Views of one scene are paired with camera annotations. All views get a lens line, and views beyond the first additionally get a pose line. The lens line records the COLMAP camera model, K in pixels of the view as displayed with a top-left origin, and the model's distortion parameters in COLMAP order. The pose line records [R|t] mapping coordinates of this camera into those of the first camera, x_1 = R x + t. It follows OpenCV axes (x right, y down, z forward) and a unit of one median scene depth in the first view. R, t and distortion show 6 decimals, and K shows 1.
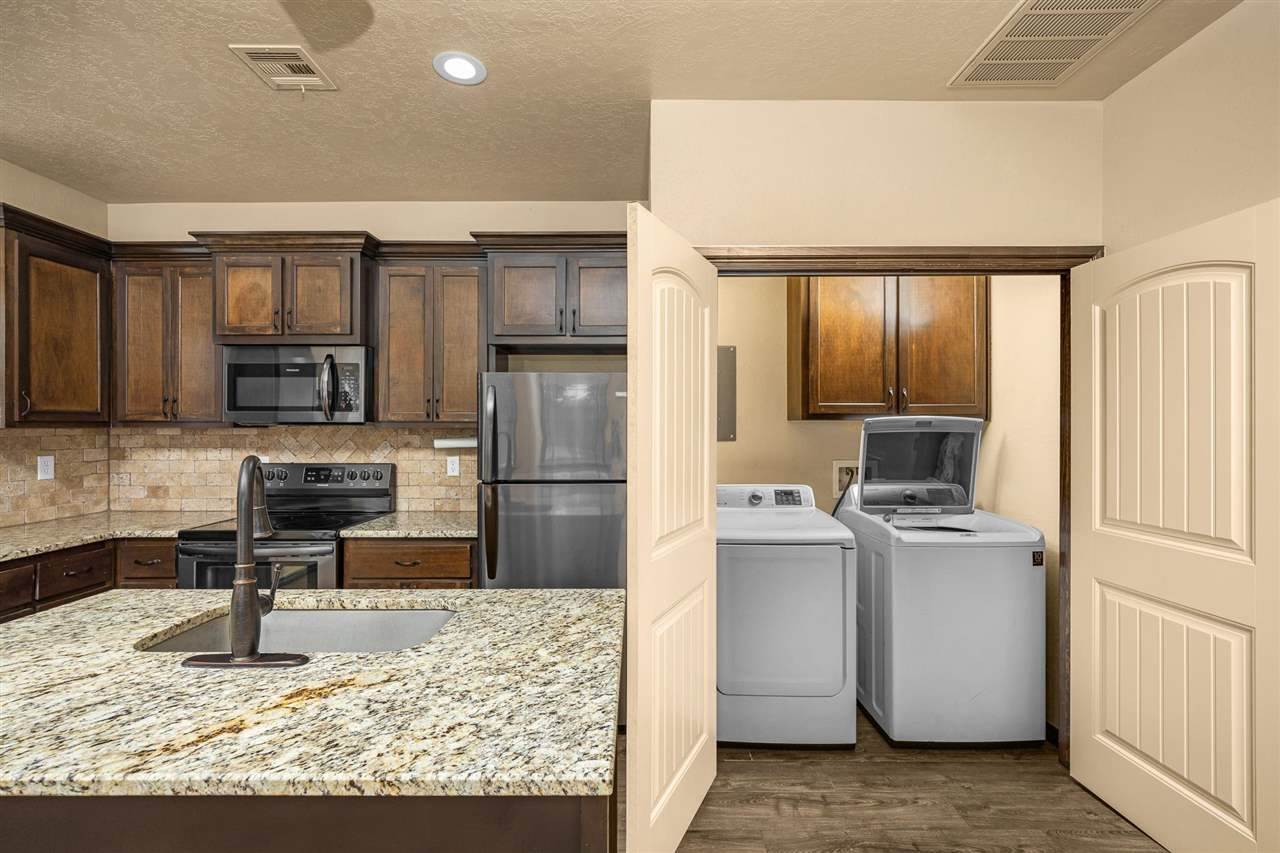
lens RADIAL K [[580.9, 0, 640.0], [0, 580.9, 426.5], [0, 0, 1]] dist [-0.005453, 0.001294]
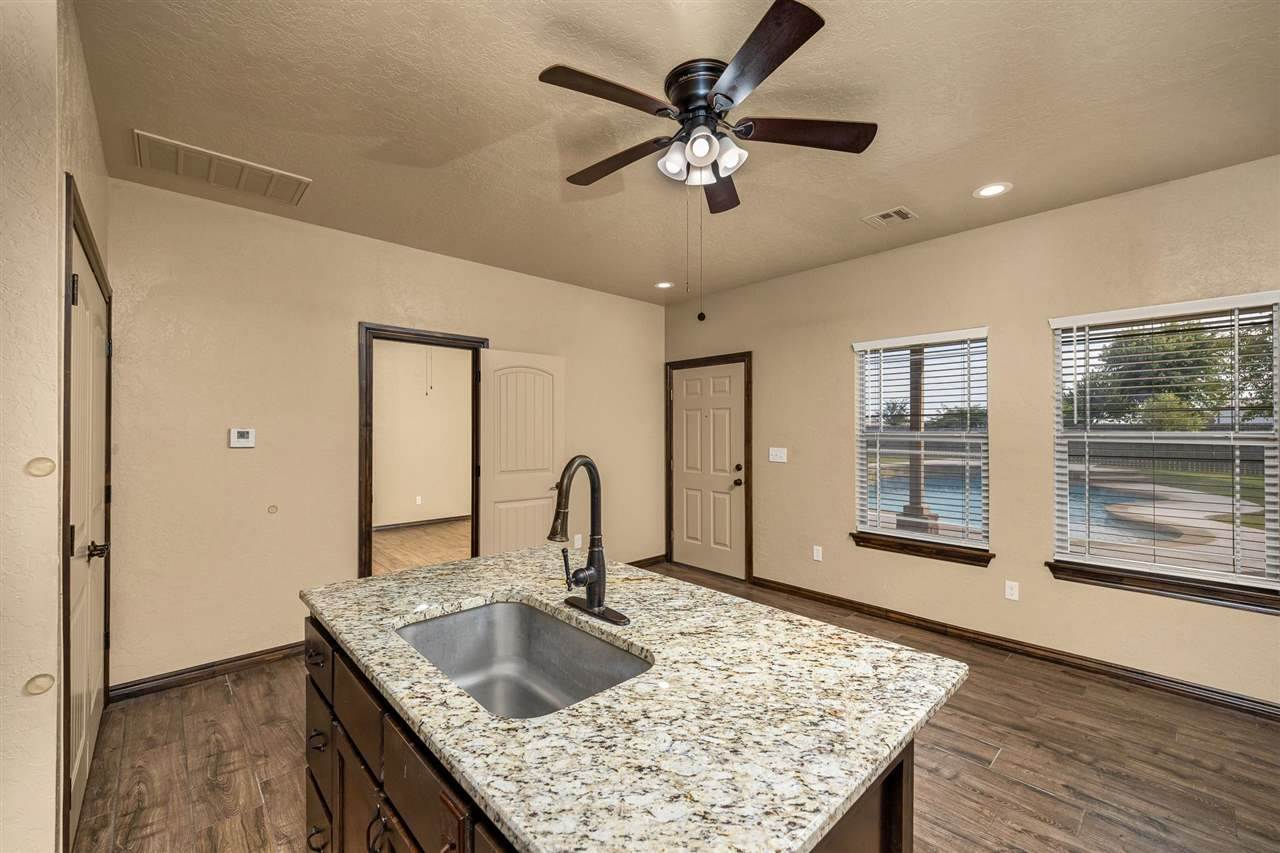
lens RADIAL K [[517.1, 0, 640.0], [0, 517.1, 426.5], [0, 0, 1]] dist [-0.007442, -0.000138]
pose [[-0.693583, 0.001682, 0.720375, -1.202393], [-0.000073, 0.999997, -0.002405, -0.006788], [-0.720377, -0.001721, -0.693581, 1.312614]]
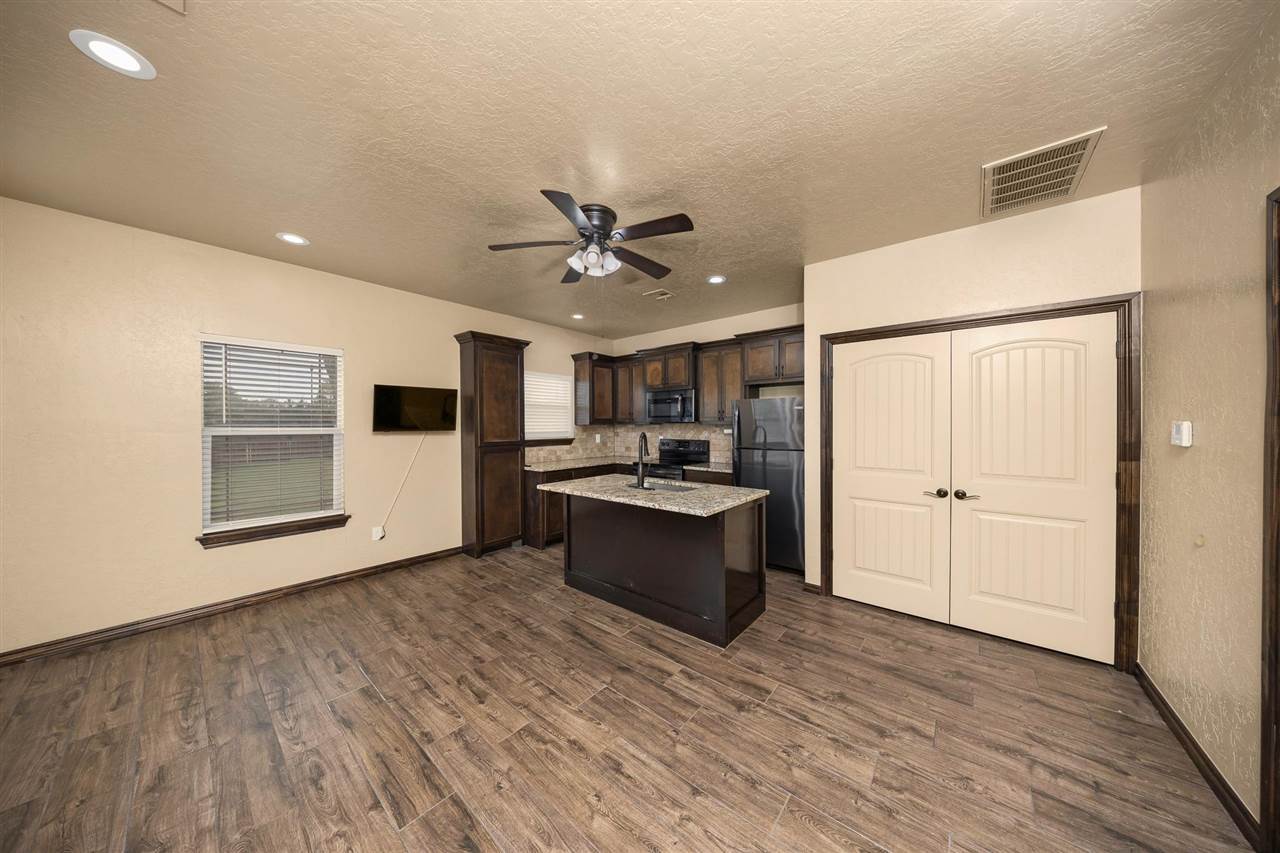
lens RADIAL K [[395.2, 0, 640.0], [0, 395.2, 426.5], [0, 0, 1]] dist [-0.001138, -0.000073]
pose [[0.771788, 0.002811, -0.635873, 0.438569], [0.005902, 0.999915, 0.011584, -0.011084], [0.635852, -0.012694, 0.771707, -0.438208]]
